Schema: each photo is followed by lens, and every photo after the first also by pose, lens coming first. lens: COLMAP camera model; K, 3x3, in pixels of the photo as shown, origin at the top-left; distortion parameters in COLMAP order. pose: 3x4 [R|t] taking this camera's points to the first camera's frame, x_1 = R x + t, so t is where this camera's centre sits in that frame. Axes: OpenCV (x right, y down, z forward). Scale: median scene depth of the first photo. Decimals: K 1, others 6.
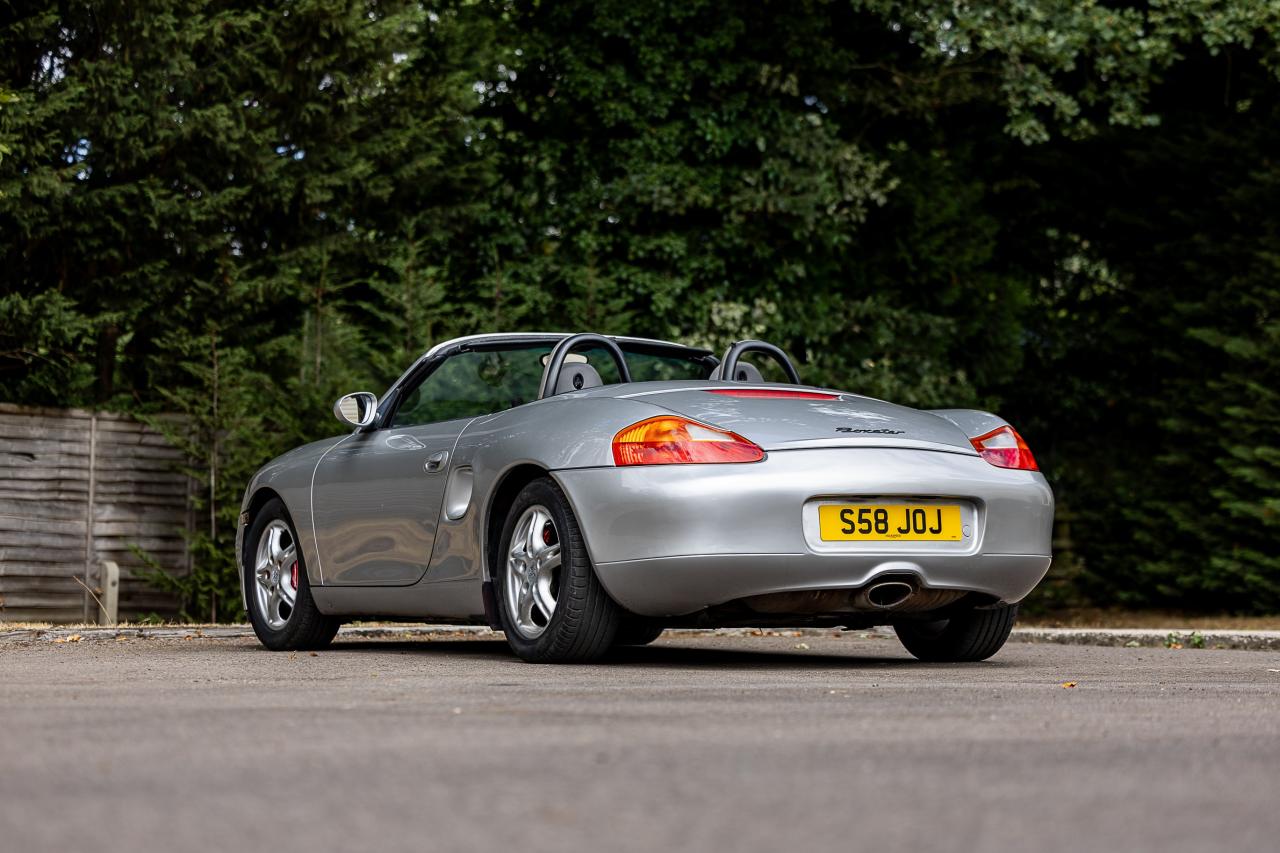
lens RADIAL K [[3186.0, 0, 639.4], [0, 3186.0, 397.3], [0, 0, 1]] dist [0.006923, -0.208120]
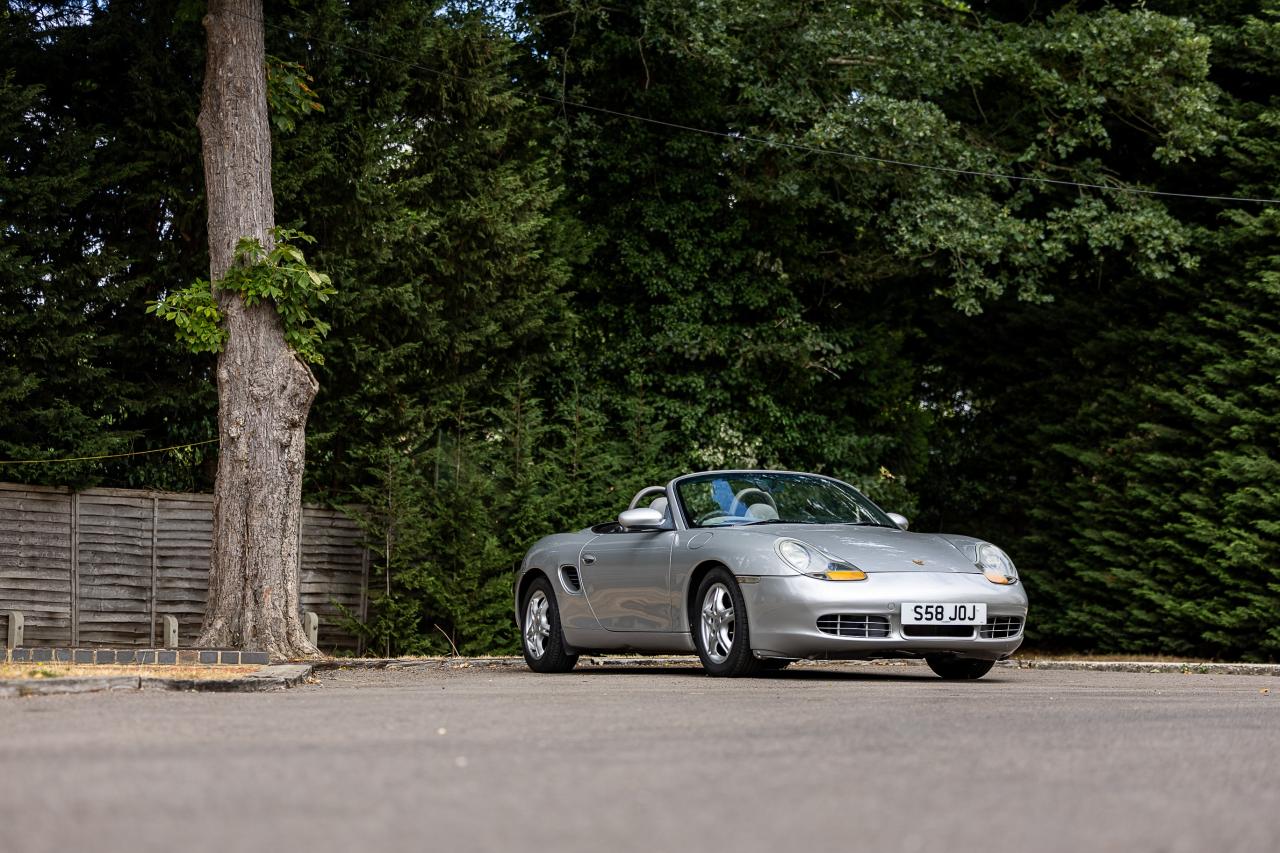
lens RADIAL K [[2666.4, 0, 643.4], [0, 2666.4, 383.3], [0, 0, 1]] dist [0.022456, 0.274081]
pose [[0.996789, 0.010287, 0.079411, -0.115835], [-0.007691, 0.999428, -0.032921, -0.010372], [-0.079704, 0.032204, 0.996298, -0.162978]]
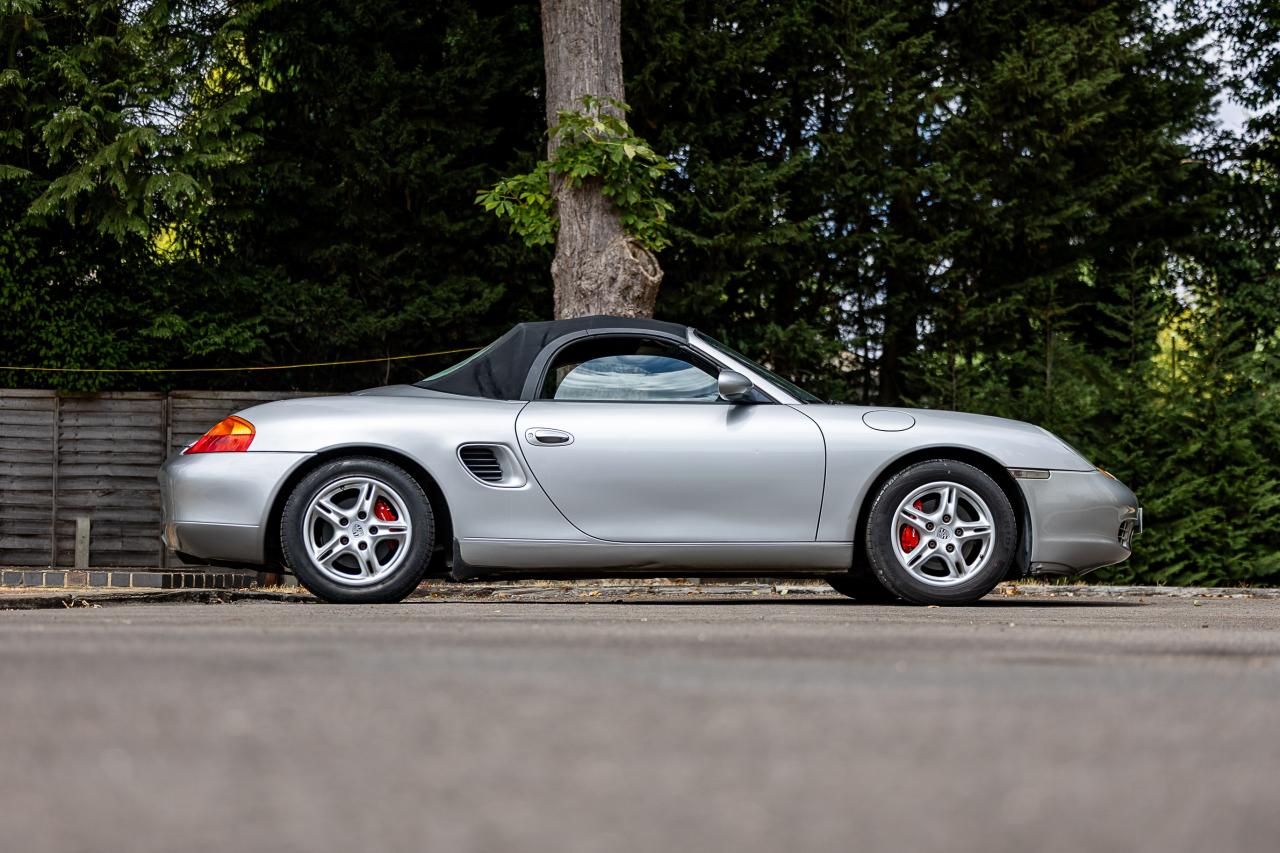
lens RADIAL K [[2666.4, 0, 643.4], [0, 2666.4, 383.3], [0, 0, 1]] dist [0.022456, 0.274081]
pose [[0.923143, -0.024755, -0.383660, 0.146002], [0.019802, 0.999662, -0.016855, 0.006526], [0.383948, 0.007963, 0.923321, 0.021863]]
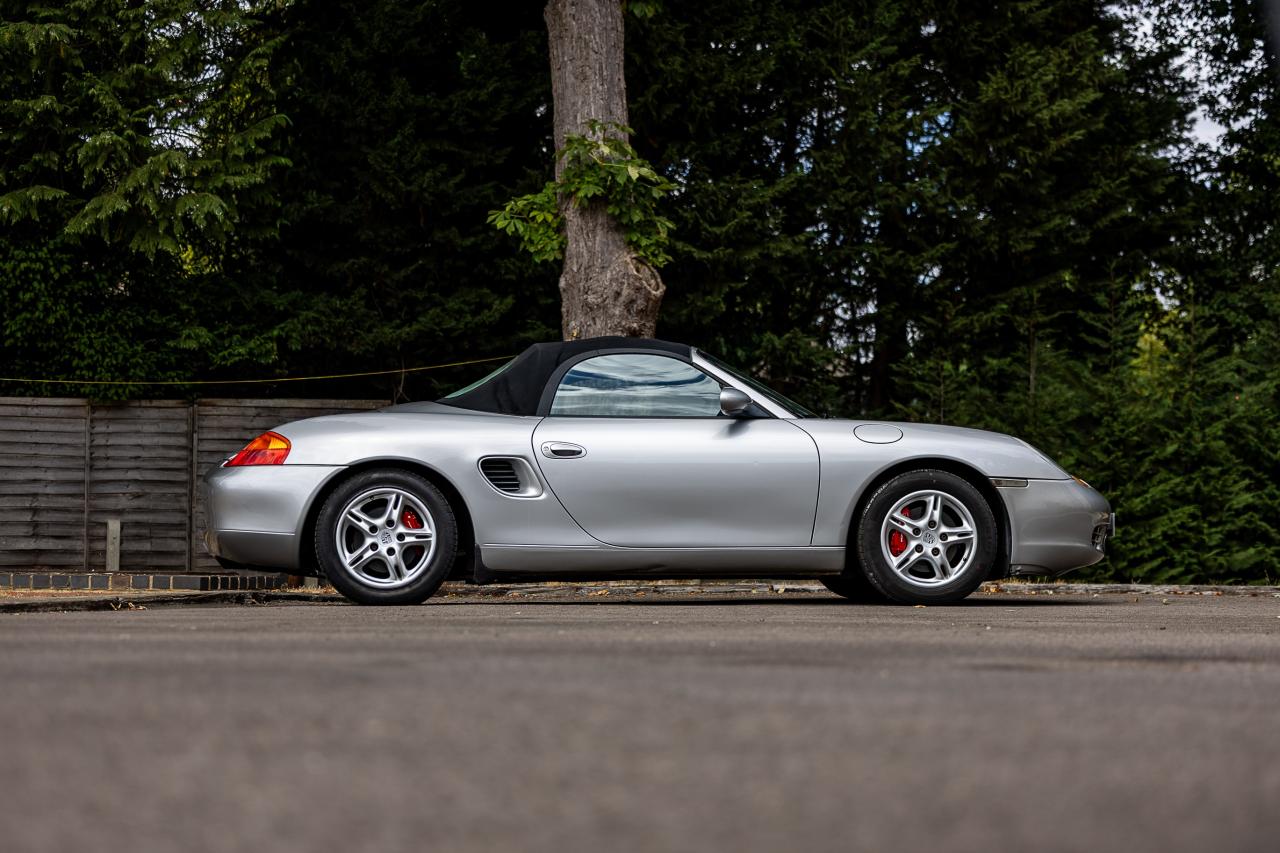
lens RADIAL K [[2605.1, 0, 642.1], [0, 2605.1, 386.7], [0, 0, 1]] dist [0.017637, 0.346797]
pose [[0.923162, -0.026681, -0.383485, 0.154119], [0.023043, 0.999635, -0.014078, 0.002981], [0.383721, 0.004159, 0.923440, -0.002018]]
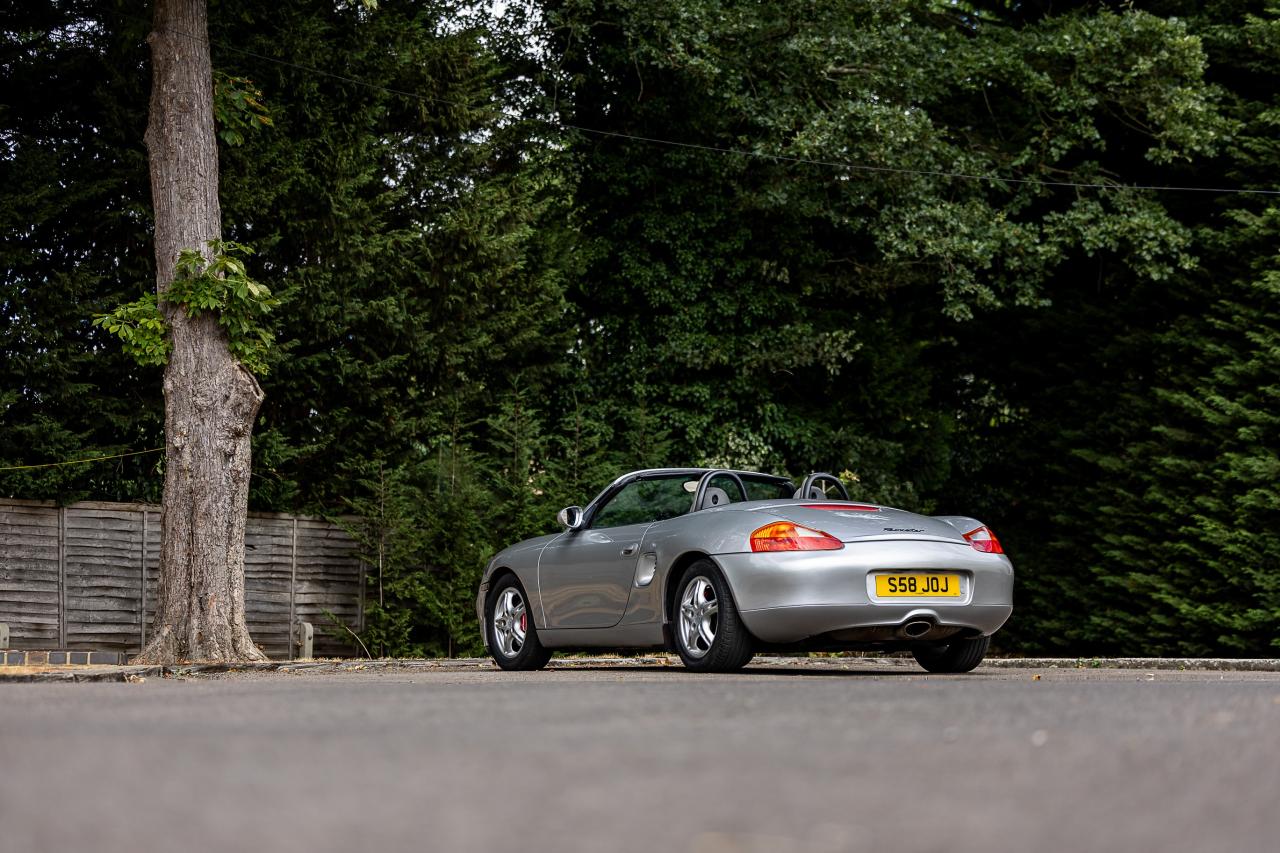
lens RADIAL K [[2624.1, 0, 636.2], [0, 2624.1, 389.5], [0, 0, 1]] dist [0.028141, 0.283858]
pose [[0.999908, -0.004256, 0.012905, -0.036131], [0.004769, 0.999191, -0.039937, -0.003742], [-0.012724, 0.039995, 0.999119, -0.156613]]
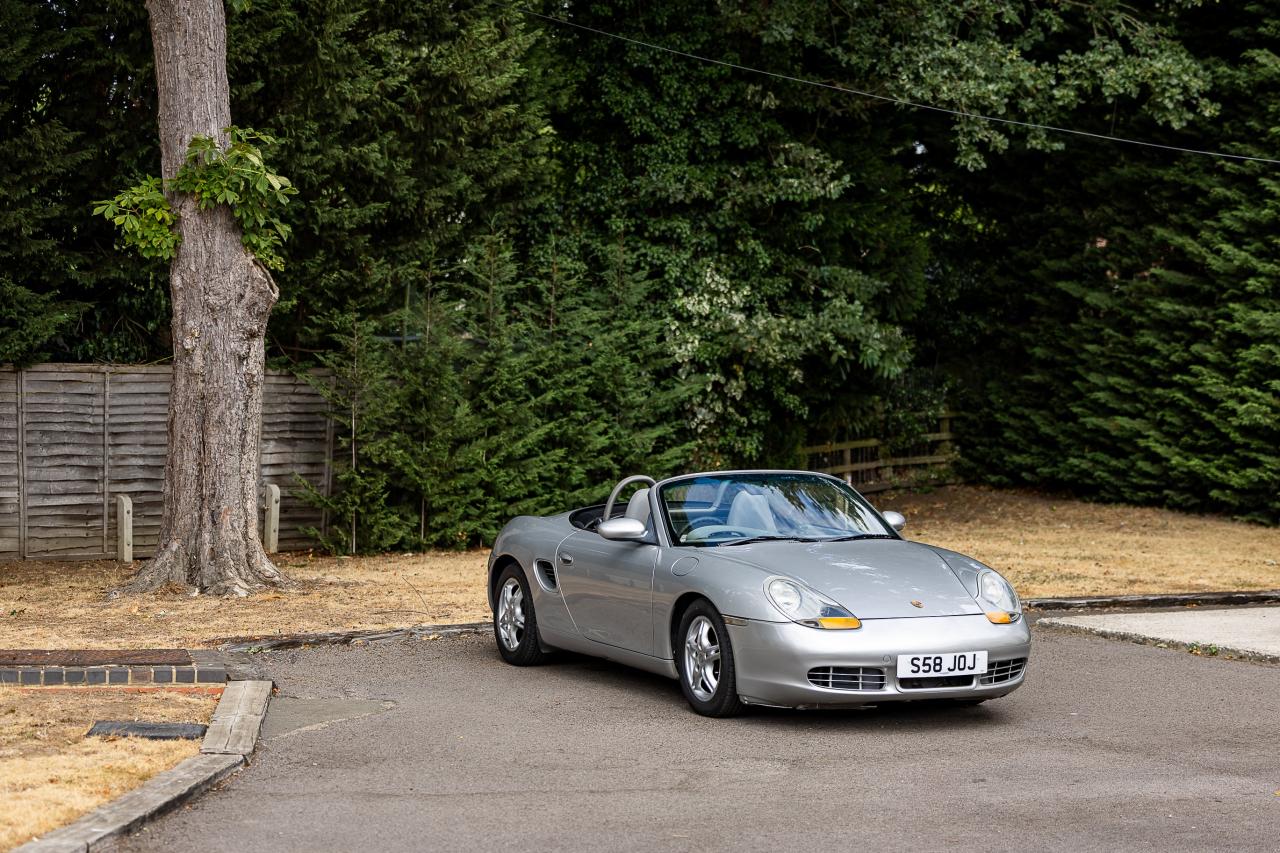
lens RADIAL K [[2797.9, 0, 643.0], [0, 2797.9, 383.8], [0, 0, 1]] dist [0.032803, 0.057283]
pose [[0.996117, 0.009367, 0.087537, -0.116072], [-0.016302, 0.996753, 0.078848, -0.082436], [-0.086514, -0.079969, 0.993036, -0.148562]]
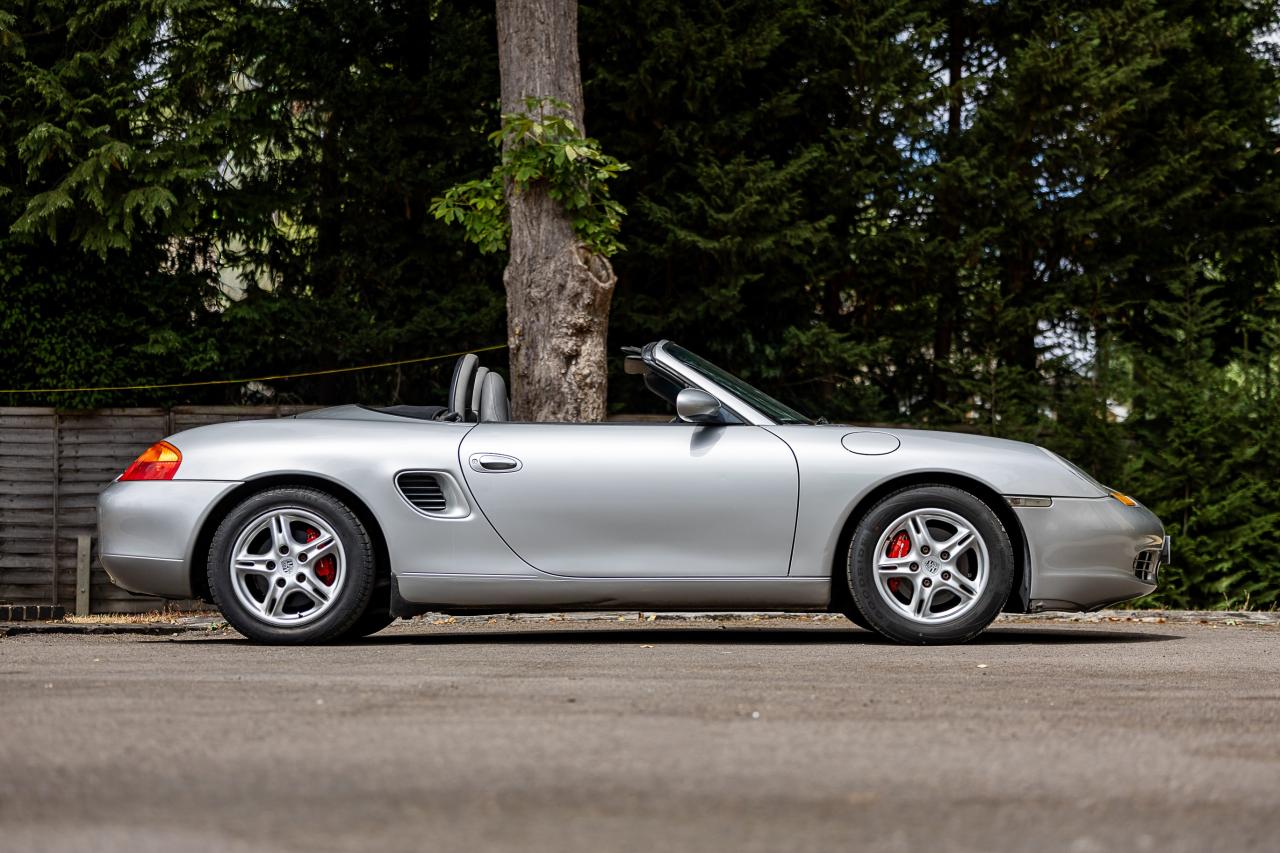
lens RADIAL K [[2612.7, 0, 627.1], [0, 2612.7, 389.8], [0, 0, 1]] dist [0.006138, 0.015917]
pose [[0.872589, -0.036779, -0.487069, 0.212833], [0.032316, 0.999323, -0.017564, 0.005282], [0.487386, -0.000414, 0.873187, 0.107658]]
